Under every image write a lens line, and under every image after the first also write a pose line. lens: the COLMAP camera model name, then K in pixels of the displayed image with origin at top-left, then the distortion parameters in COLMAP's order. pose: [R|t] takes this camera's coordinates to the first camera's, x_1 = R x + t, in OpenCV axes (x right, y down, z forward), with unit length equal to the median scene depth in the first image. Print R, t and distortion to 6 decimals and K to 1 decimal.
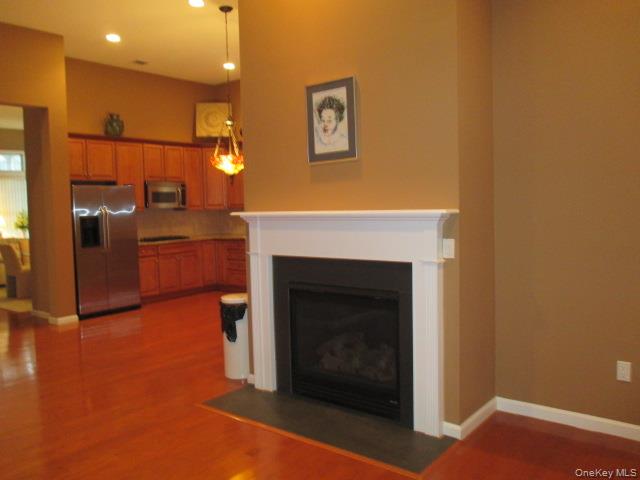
lens RADIAL K [[535.4, 0, 322.9], [0, 535.4, 239.2], [0, 0, 1]] dist [-0.025826, -0.004895]
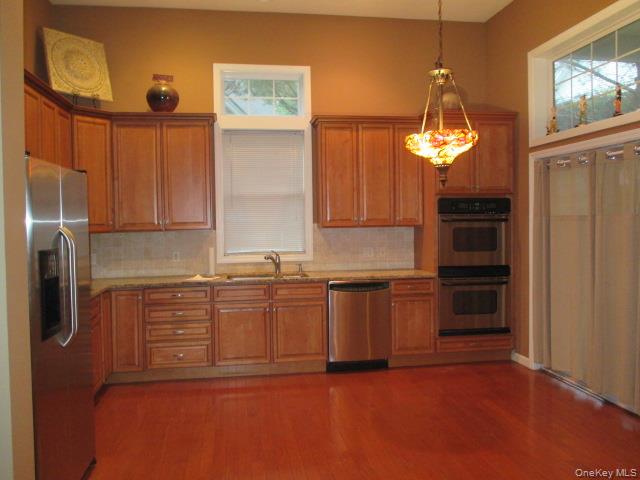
lens RADIAL K [[535.4, 0, 322.3], [0, 535.4, 240.5], [0, 0, 1]] dist [-0.025826, -0.004895]
pose [[0.677807, -0.009459, 0.735179, -0.493652], [0.046920, 0.998436, -0.030413, -0.023511], [-0.733742, 0.055109, 0.677190, 0.535546]]
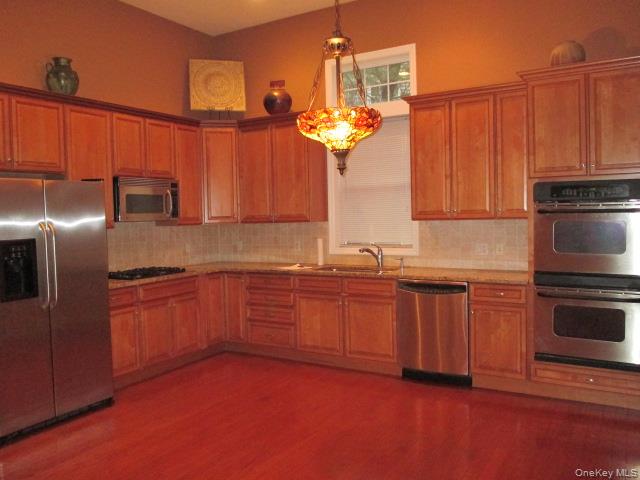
lens RADIAL K [[535.4, 0, 319.5], [0, 535.4, 237.1], [0, 0, 1]] dist [-0.025826, -0.004895]
pose [[0.992383, 0.000069, 0.123194, -0.184041], [0.003673, 0.999539, -0.030148, -0.022384], [-0.123140, 0.030371, 0.991925, 0.397575]]
